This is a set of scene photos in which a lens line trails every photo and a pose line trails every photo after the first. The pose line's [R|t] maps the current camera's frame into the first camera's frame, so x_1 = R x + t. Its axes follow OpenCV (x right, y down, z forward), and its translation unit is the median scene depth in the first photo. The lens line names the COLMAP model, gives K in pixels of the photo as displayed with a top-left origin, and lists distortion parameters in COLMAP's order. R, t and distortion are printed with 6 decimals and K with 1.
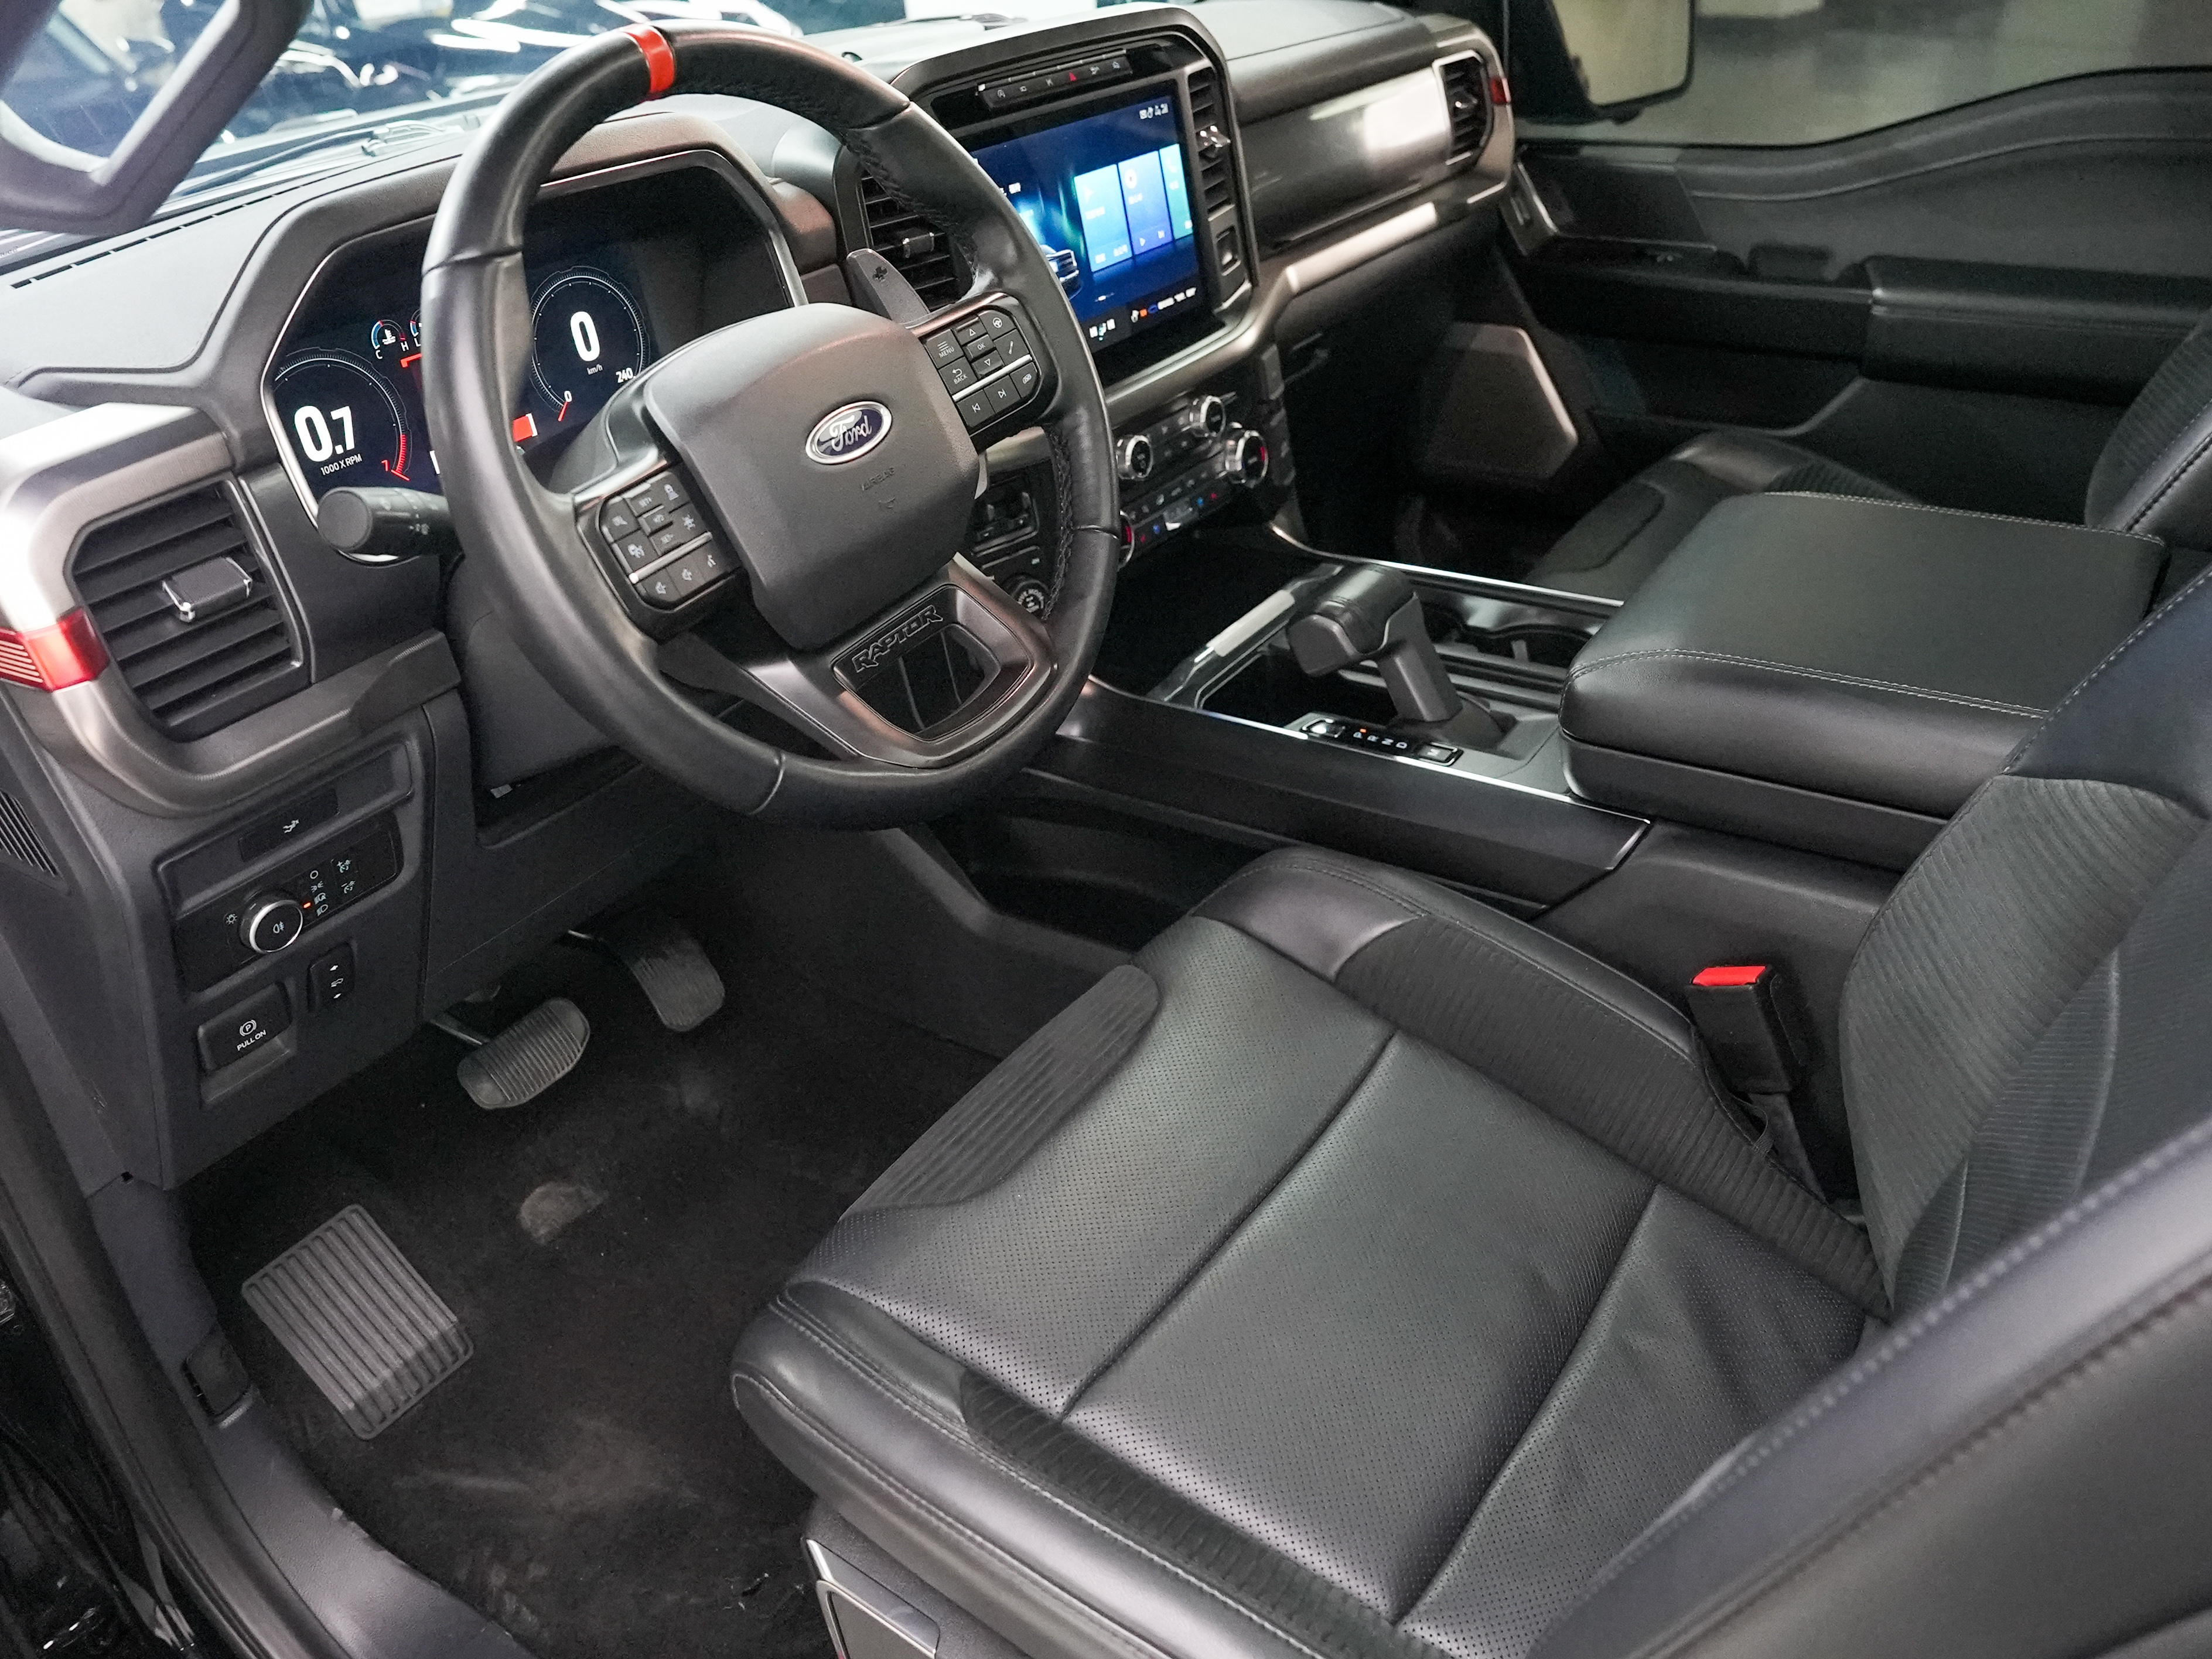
lens RADIAL K [[1531.8, 0, 1106.0], [0, 1531.8, 829.5], [0, 0, 1]] dist [-0.029871, -0.000214]
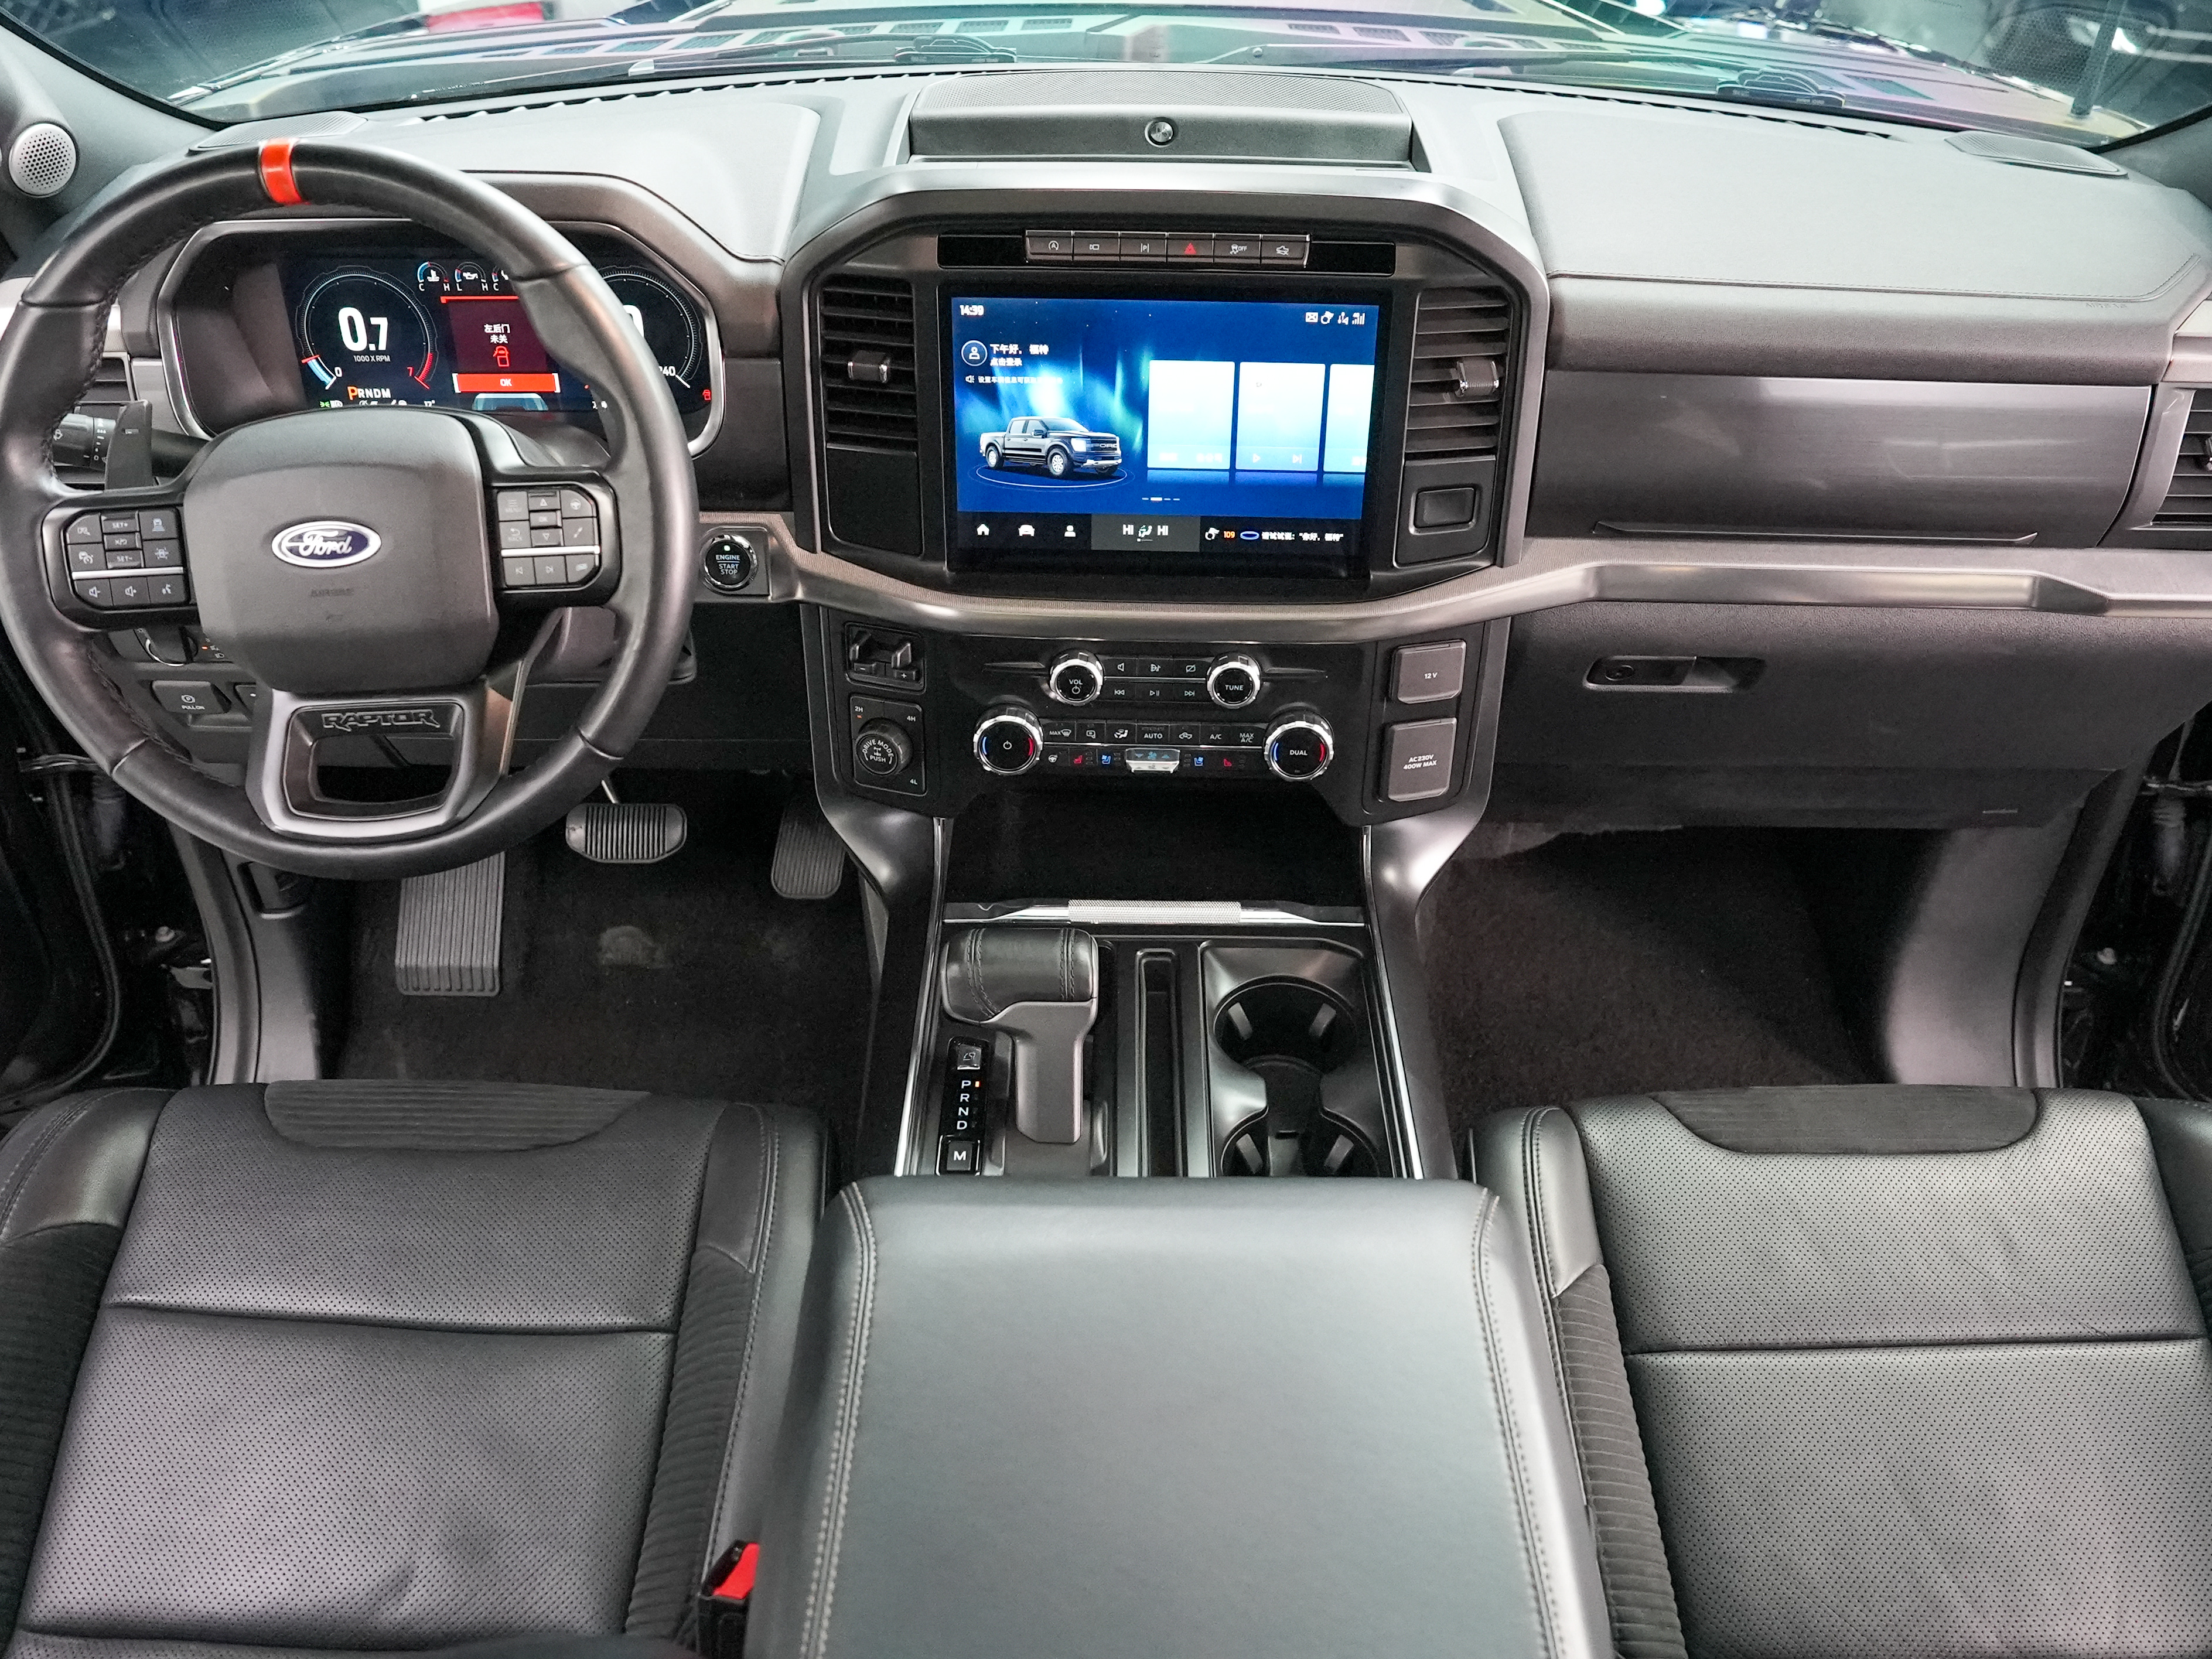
lens RADIAL K [[1596.1, 0, 1106.0], [0, 1596.1, 829.5], [0, 0, 1]] dist [-0.032990, -0.001554]
pose [[0.573838, 0.578962, -0.579235, 0.607147], [-0.491123, 0.809260, 0.322331, -0.478990], [0.655369, 0.099510, 0.748725, 0.348015]]
